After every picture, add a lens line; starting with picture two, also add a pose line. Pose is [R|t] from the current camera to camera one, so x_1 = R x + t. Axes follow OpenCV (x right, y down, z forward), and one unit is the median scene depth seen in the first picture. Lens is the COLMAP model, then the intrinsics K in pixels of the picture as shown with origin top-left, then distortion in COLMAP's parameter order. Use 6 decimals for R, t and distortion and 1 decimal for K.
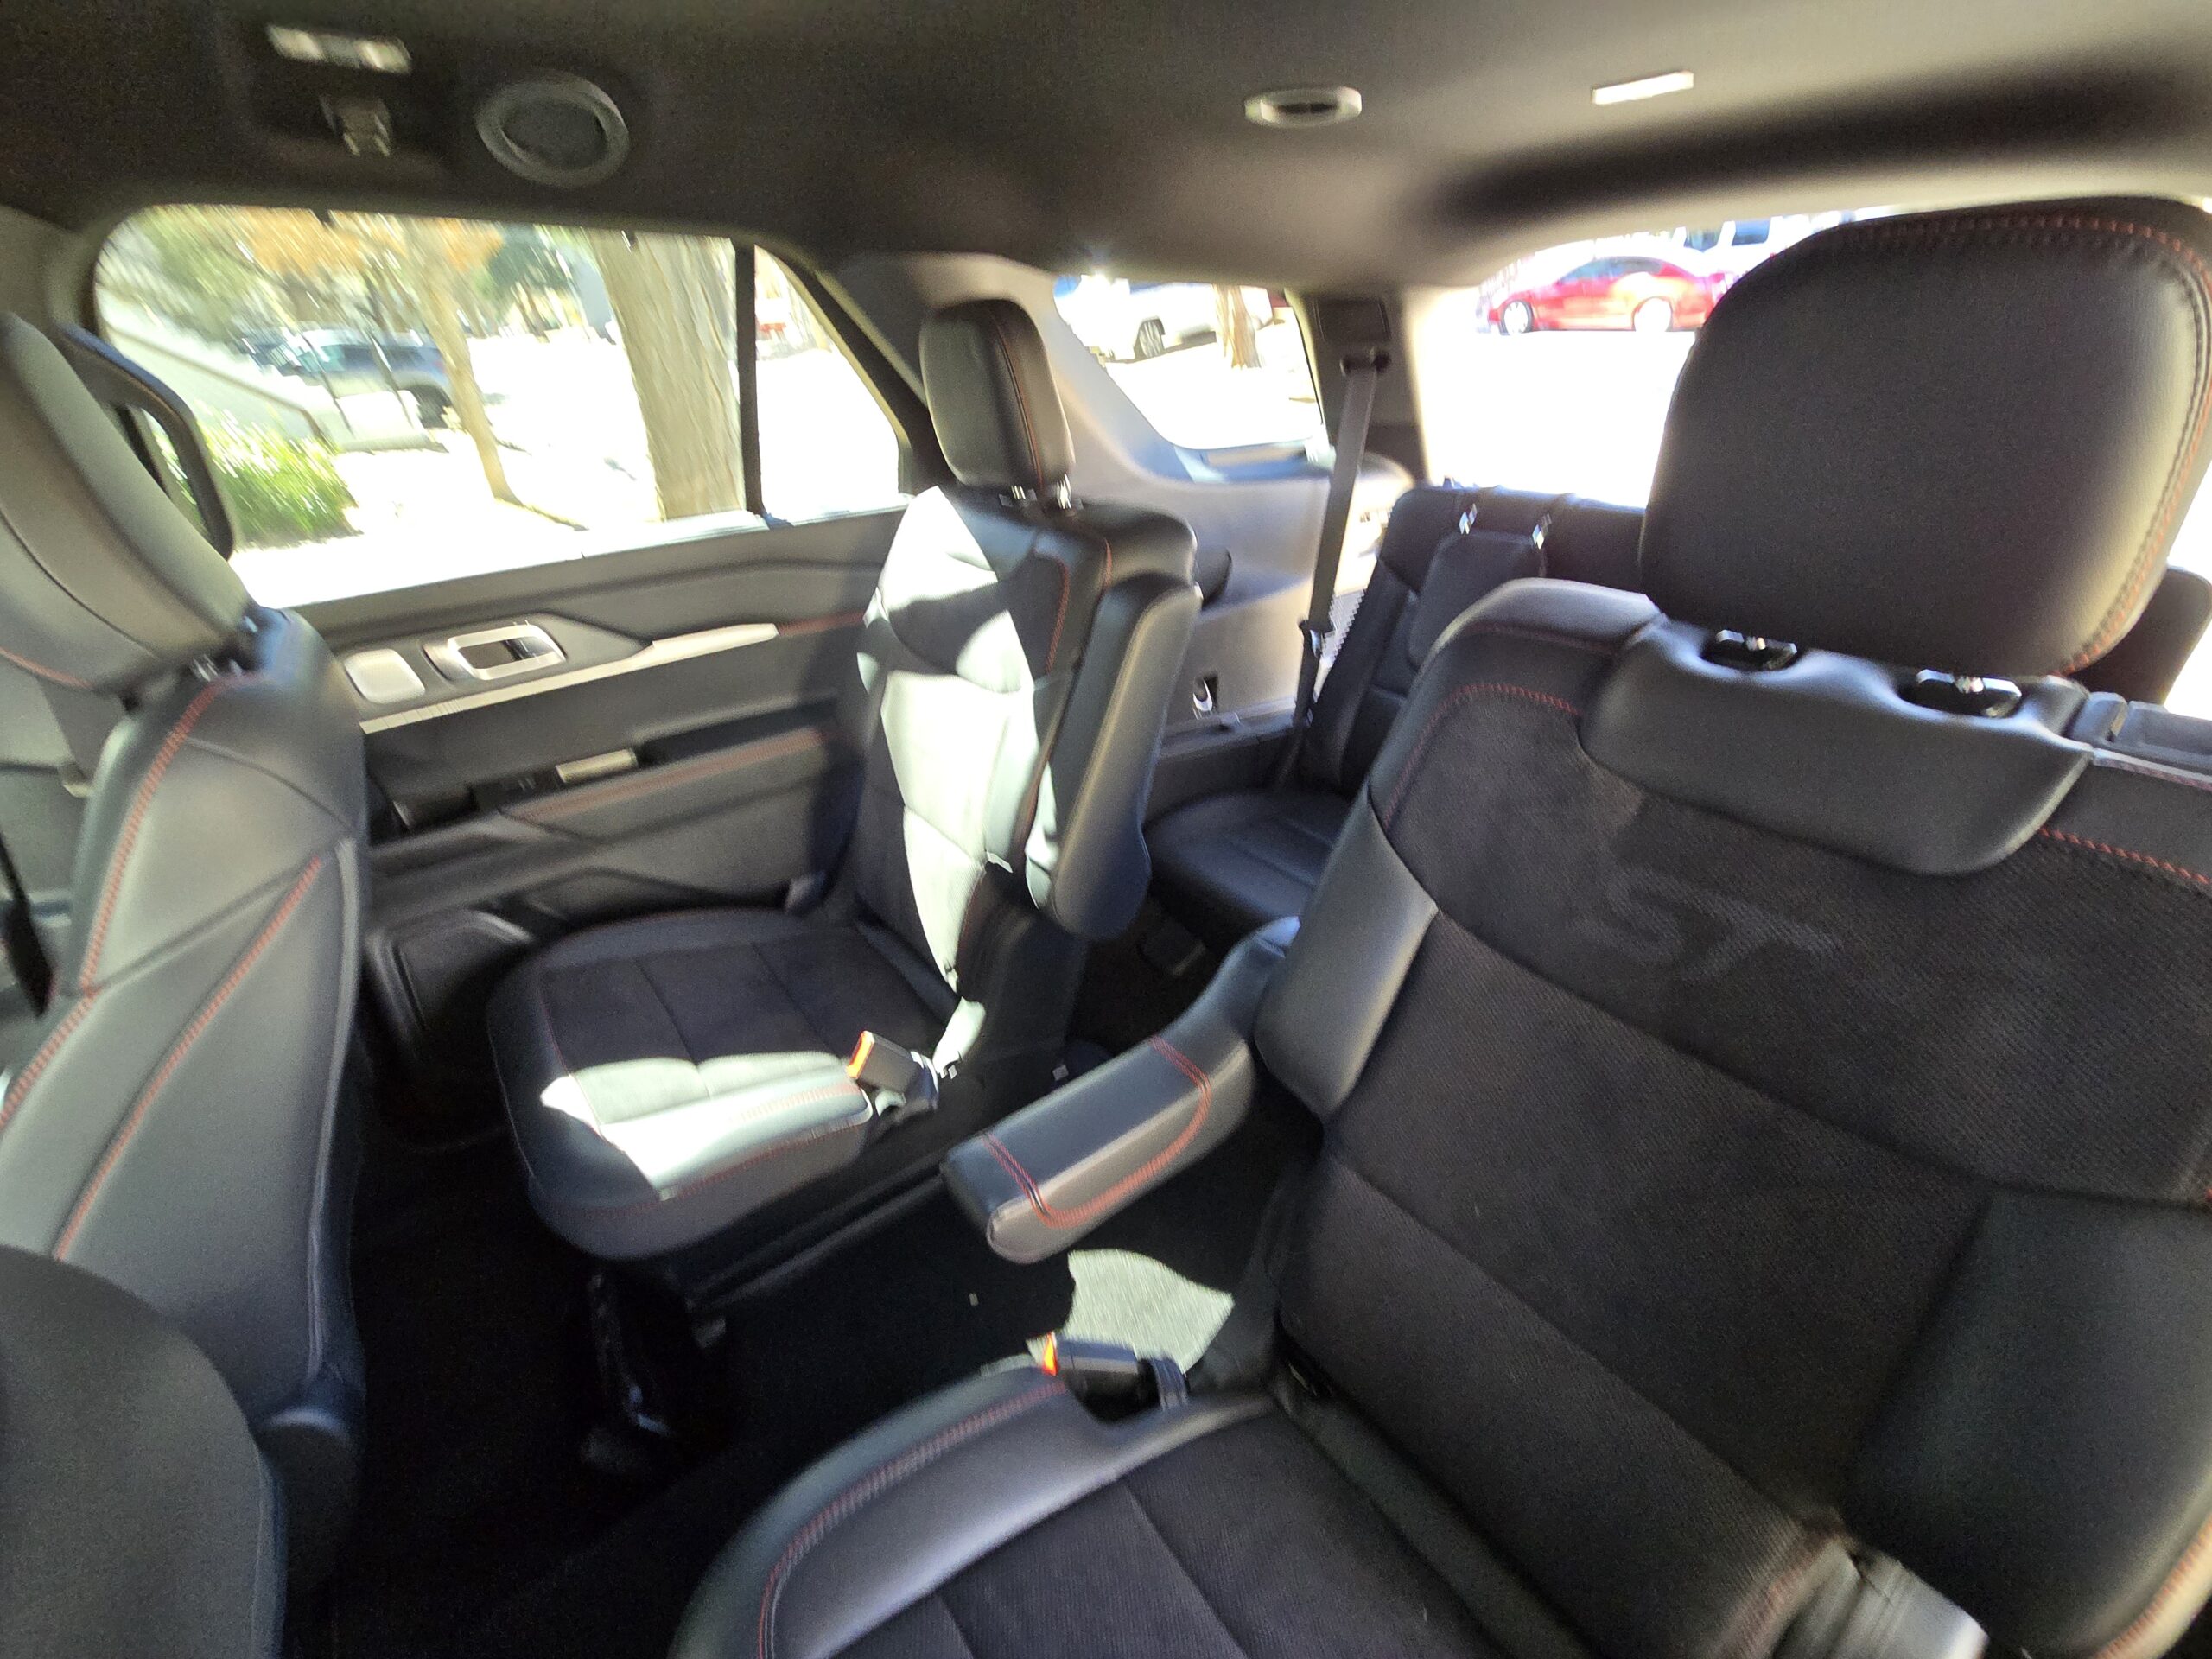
lens RADIAL K [[903.9, 0, 1107.4], [0, 903.9, 812.9], [0, 0, 1]] dist [-0.000054, 0.000298]
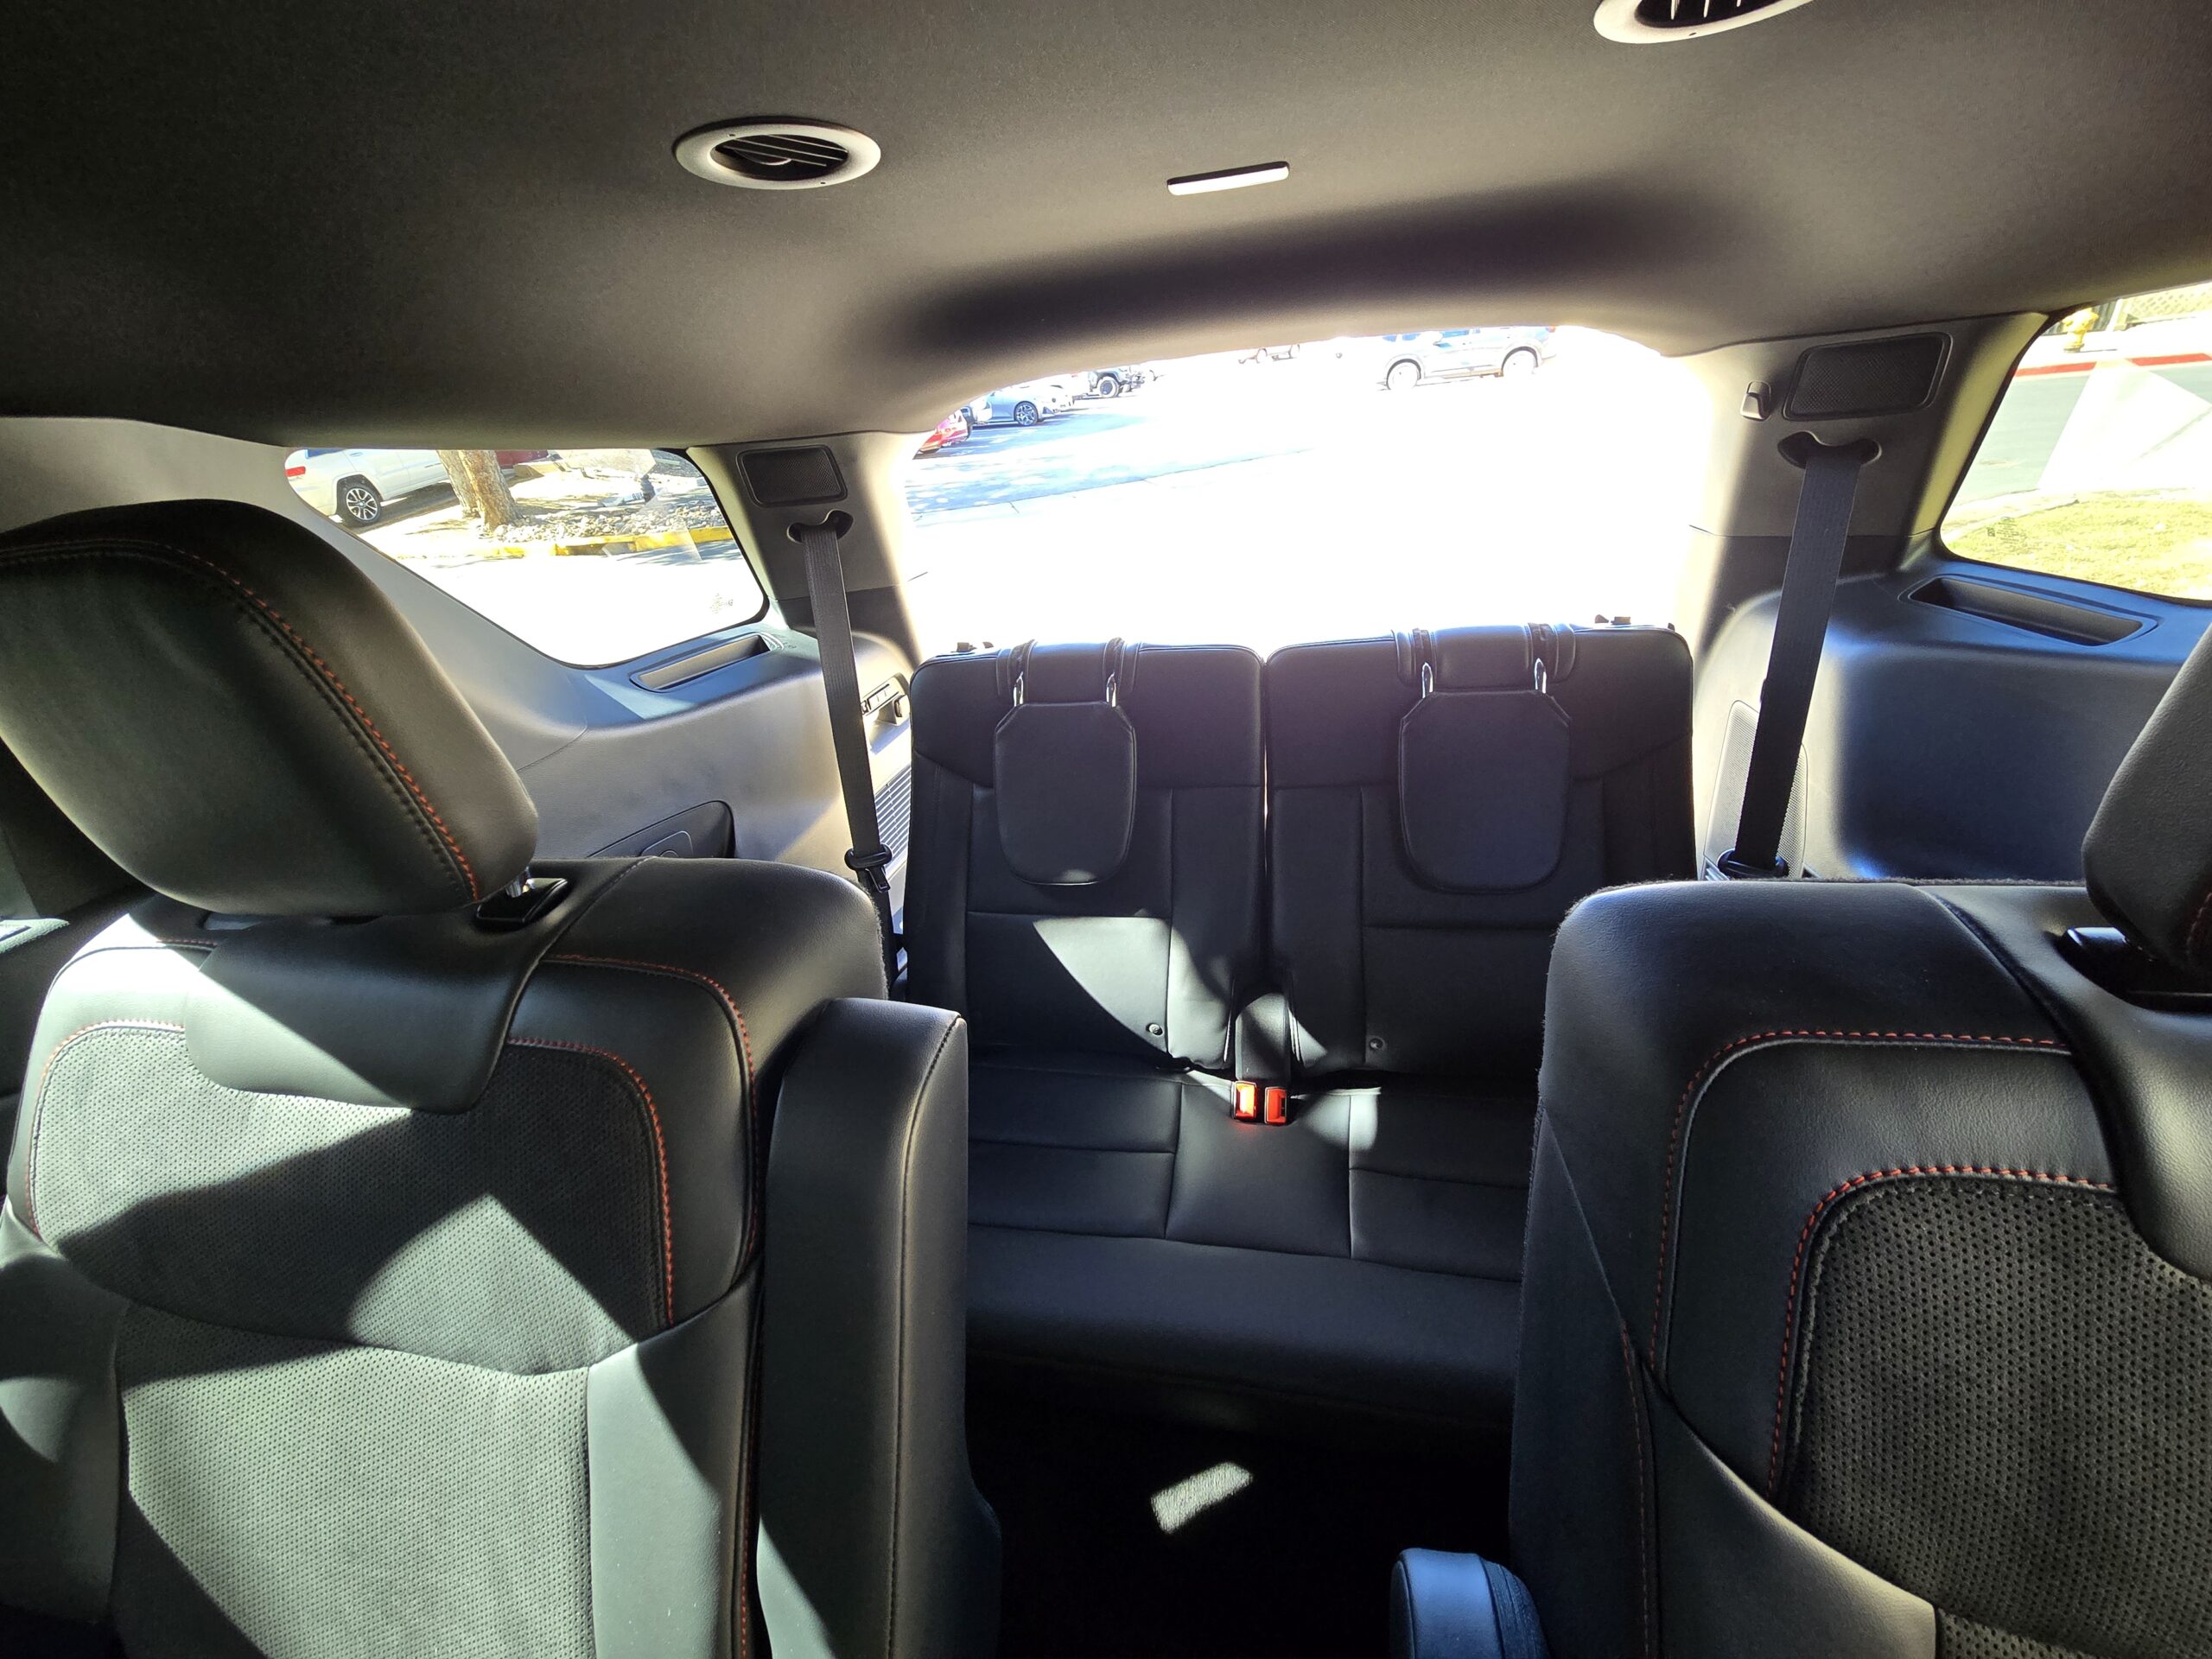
lens RADIAL K [[903.9, 0, 1107.4], [0, 903.9, 812.9], [0, 0, 1]] dist [-0.000054, 0.000298]
pose [[0.756412, -0.289975, 0.586307, -0.061274], [0.360081, 0.932916, -0.003151, -0.200890], [-0.546061, 0.213502, 0.810083, 0.328202]]
